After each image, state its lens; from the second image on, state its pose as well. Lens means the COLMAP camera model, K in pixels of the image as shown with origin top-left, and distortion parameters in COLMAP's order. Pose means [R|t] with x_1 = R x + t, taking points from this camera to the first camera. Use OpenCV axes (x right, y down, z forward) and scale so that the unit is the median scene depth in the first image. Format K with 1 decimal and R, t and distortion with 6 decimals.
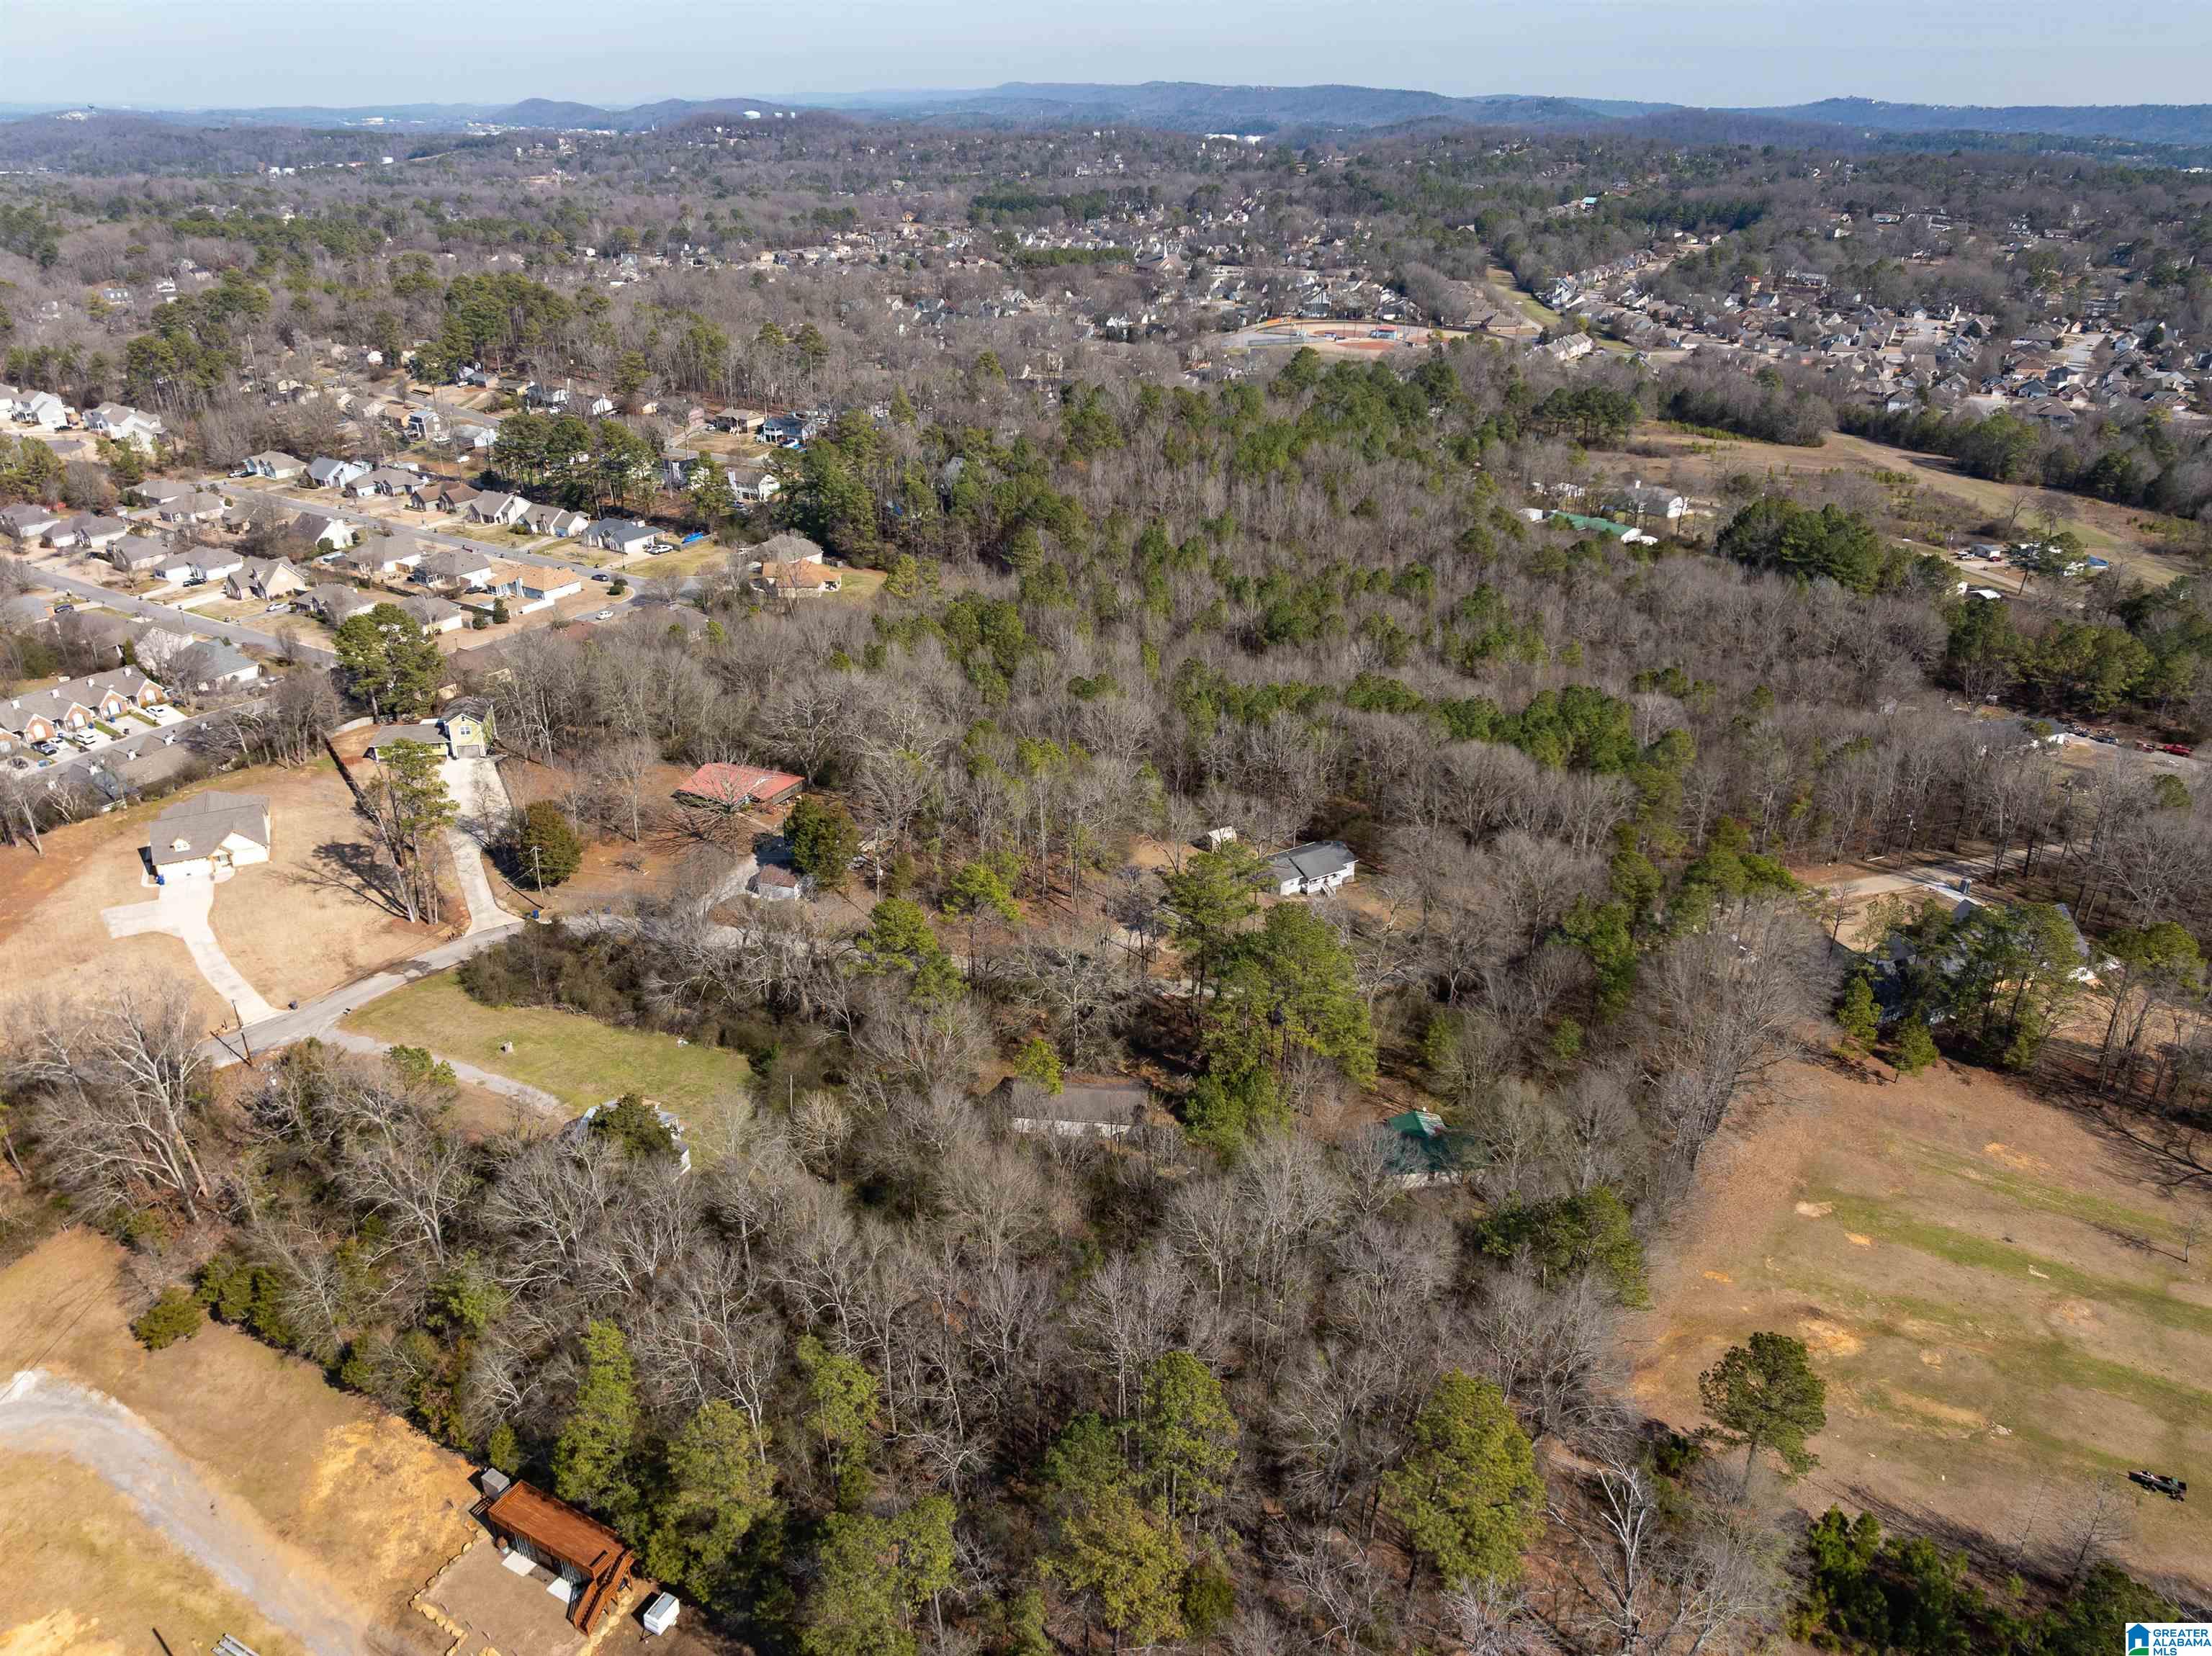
lens RADIAL K [[1559.7, 0, 1106.0], [0, 1559.7, 828.0], [0, 0, 1]] dist [-0.051902, 0.026944]
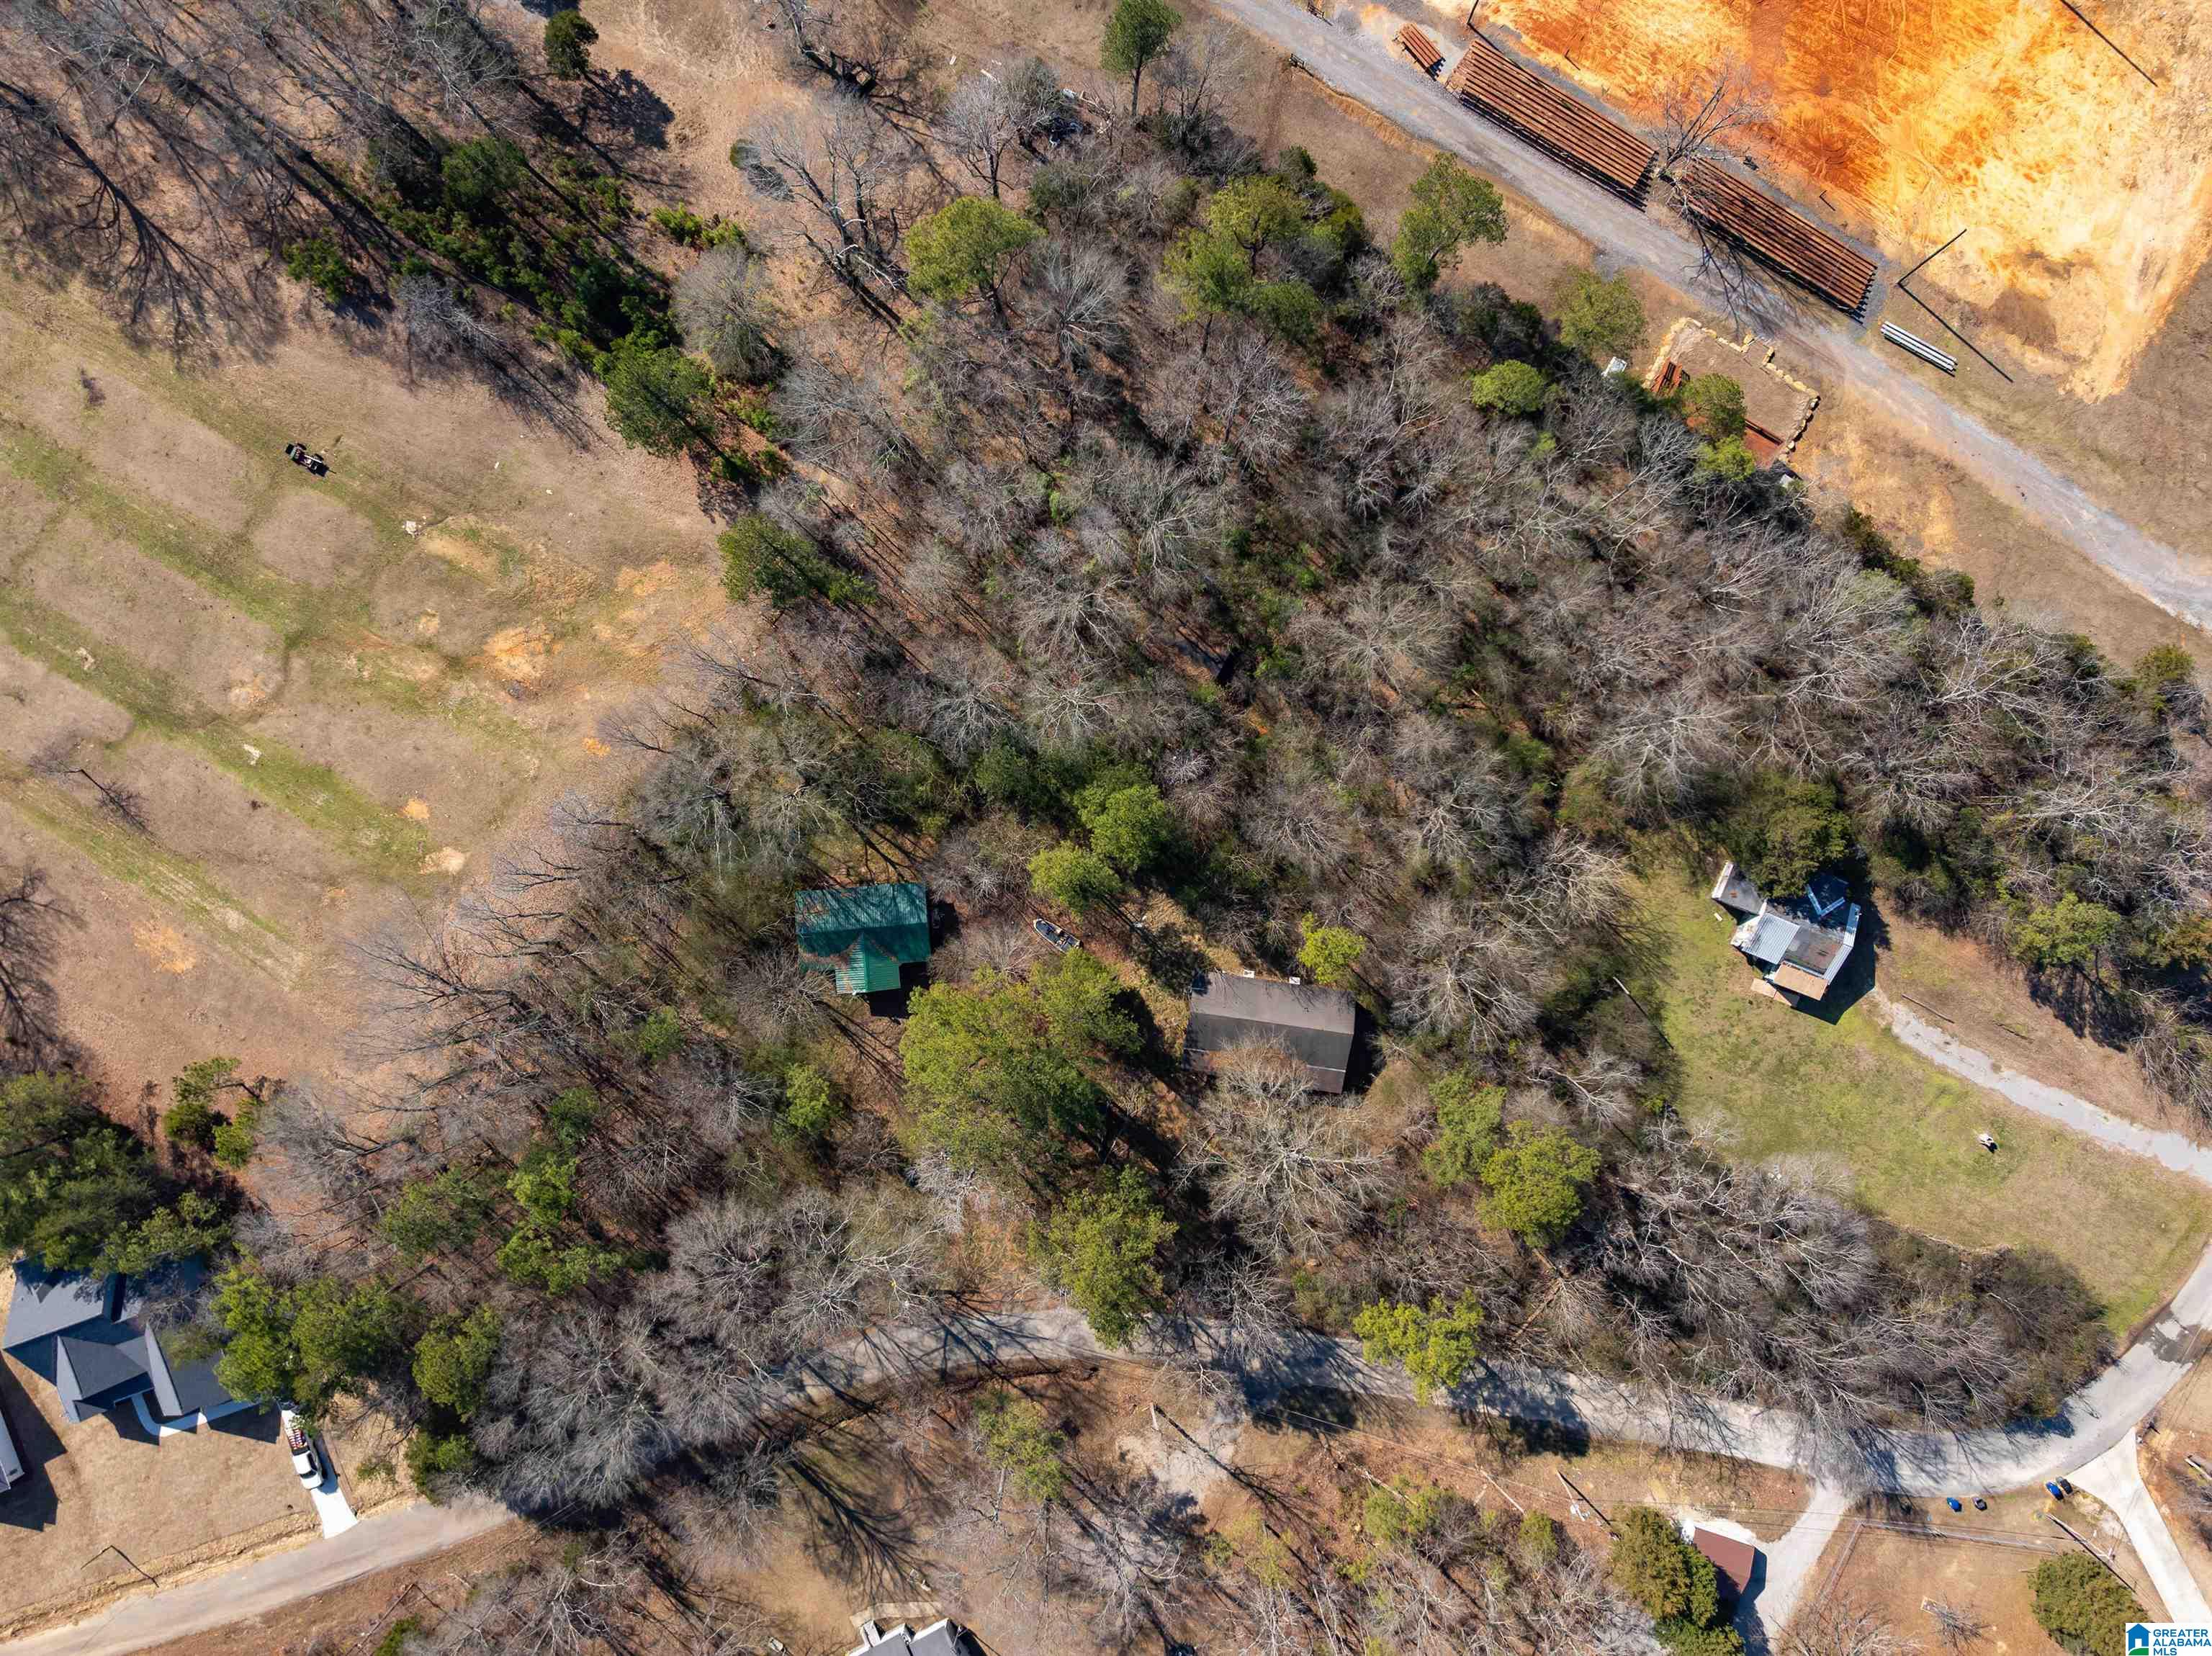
lens RADIAL K [[1559.7, 0, 1106.0], [0, 1559.7, 828.0], [0, 0, 1]] dist [-0.051902, 0.026944]
pose [[-0.999421, -0.031556, -0.012727, 0.080578], [0.001960, -0.426807, 0.904341, -0.502948], [-0.033969, 0.903792, 0.426622, 0.535819]]
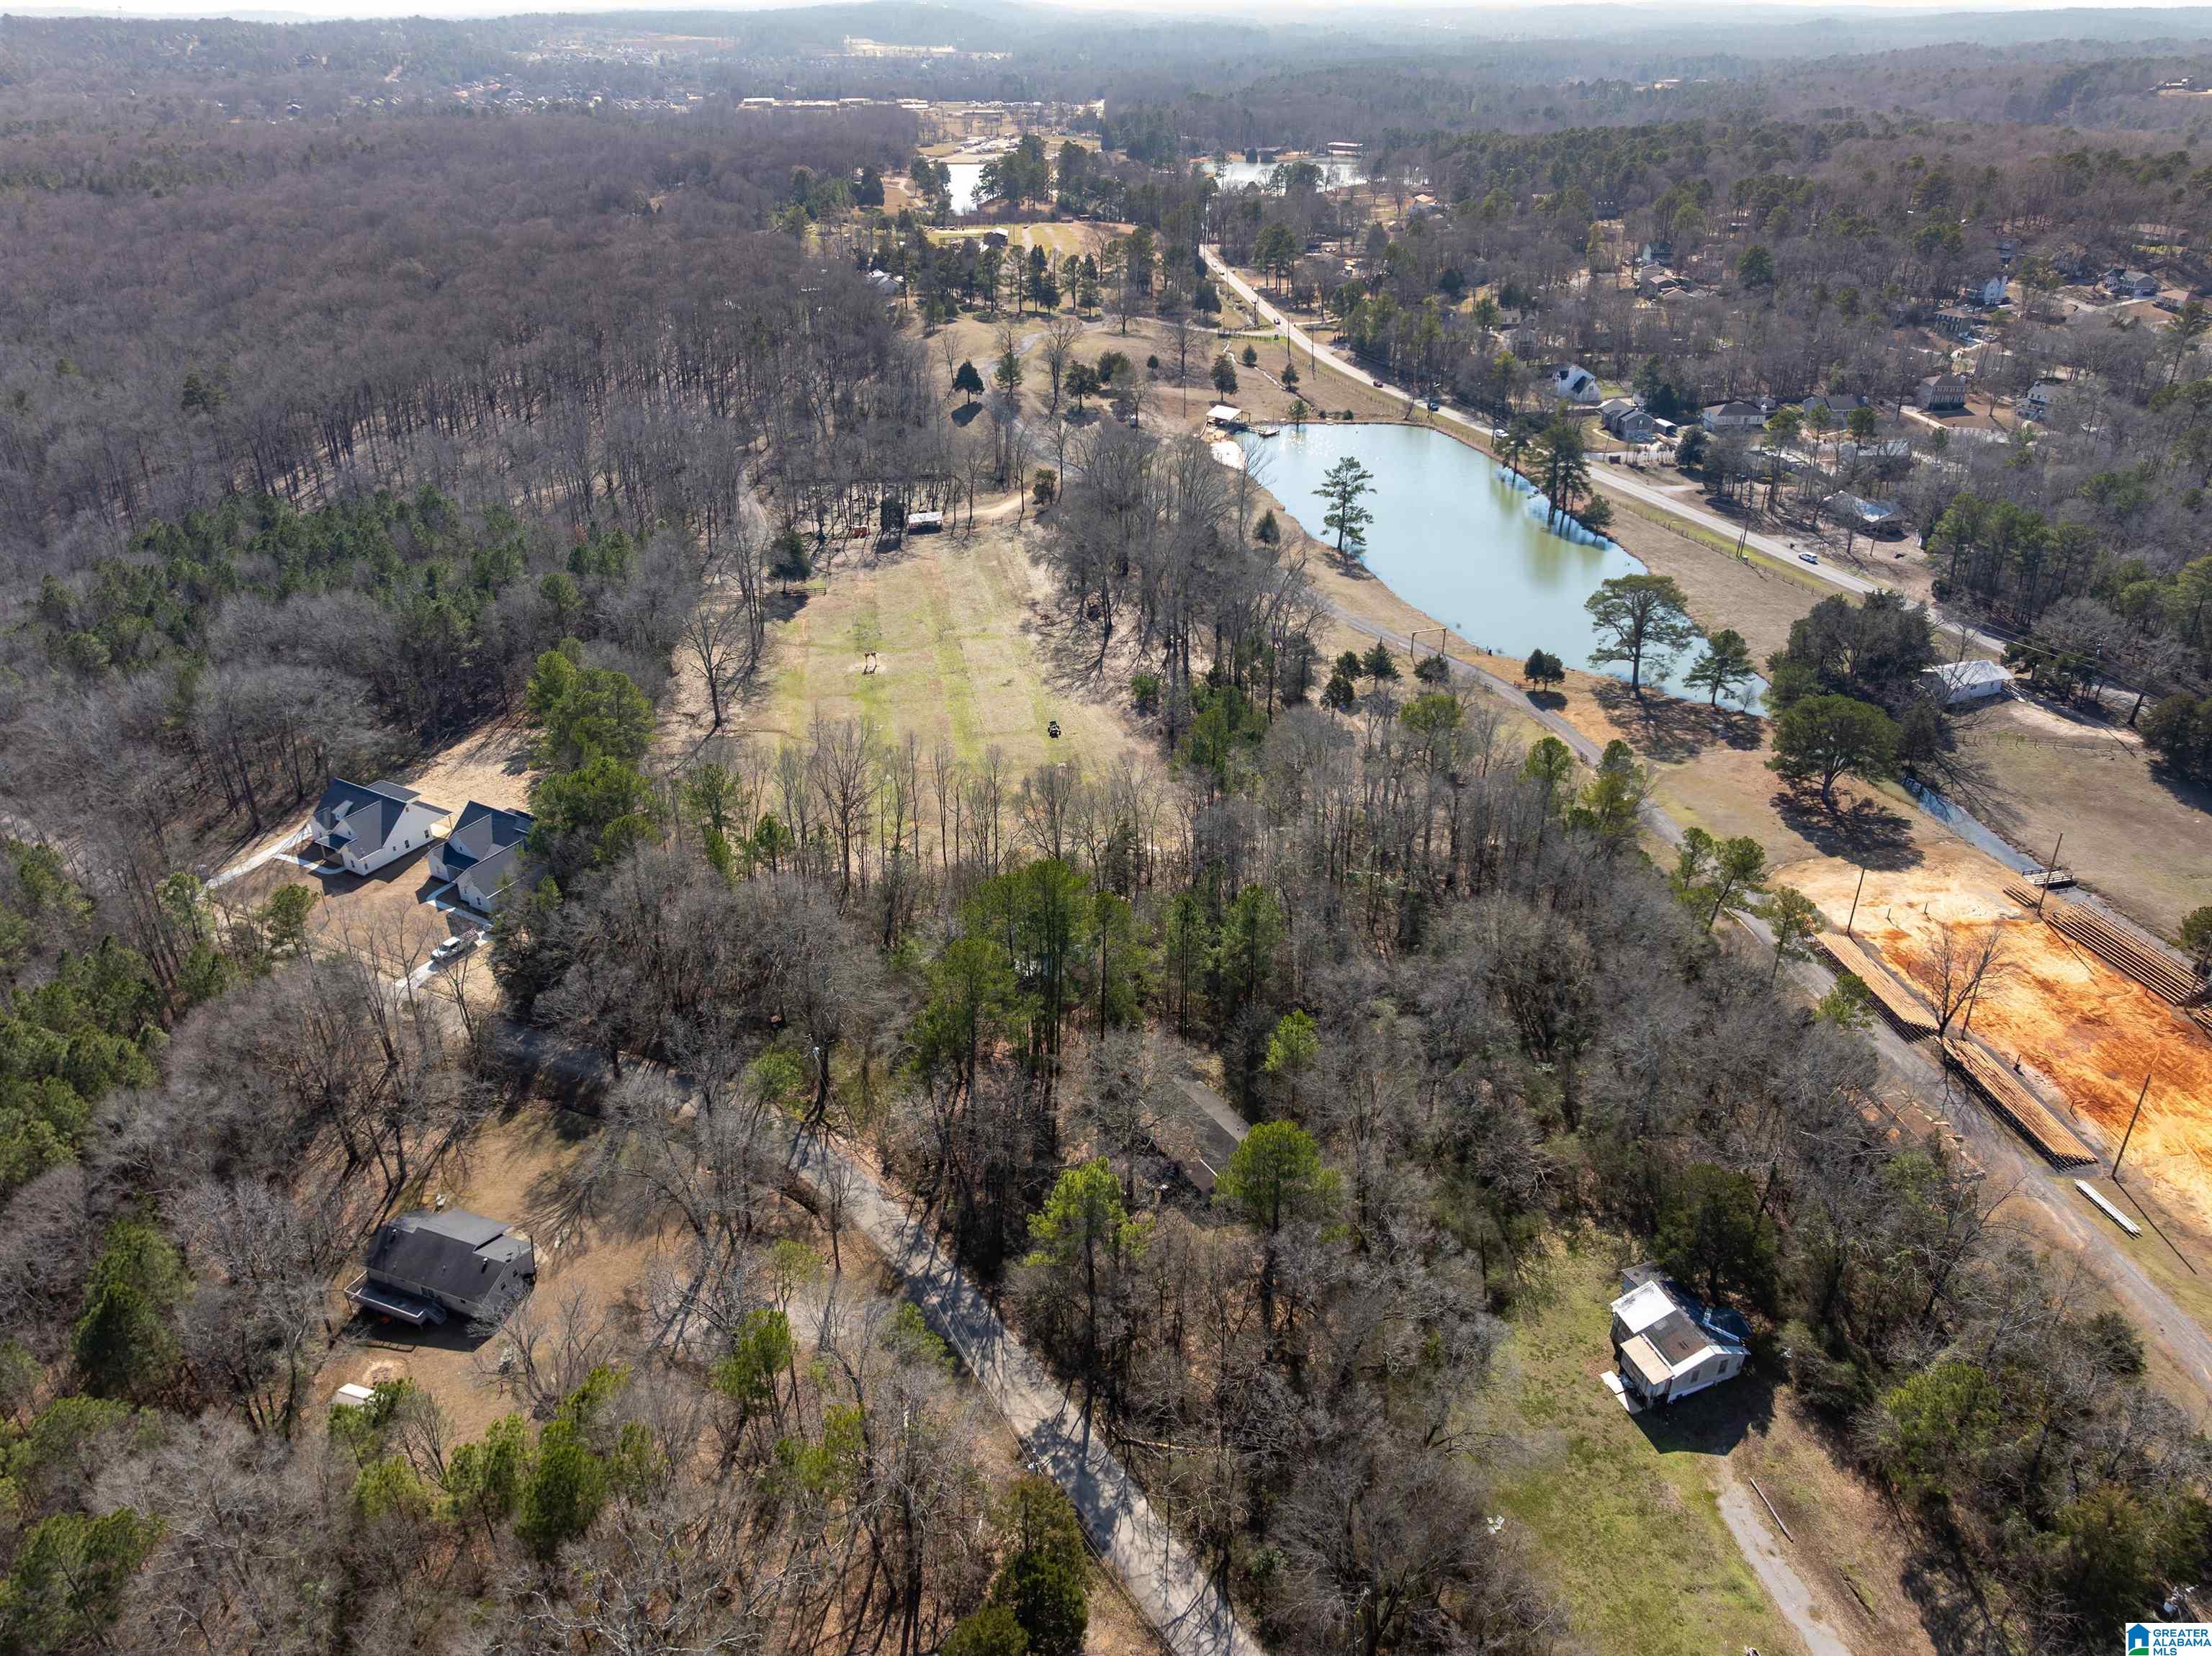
lens RADIAL K [[1545.5, 0, 1106.0], [0, 1545.5, 828.0], [0, 0, 1]] dist [-0.029024, -0.003470]
pose [[-0.620352, -0.386911, 0.682249, -0.502822], [0.329089, 0.661182, 0.674195, -0.538518], [-0.711944, 0.642759, -0.282837, 1.133918]]
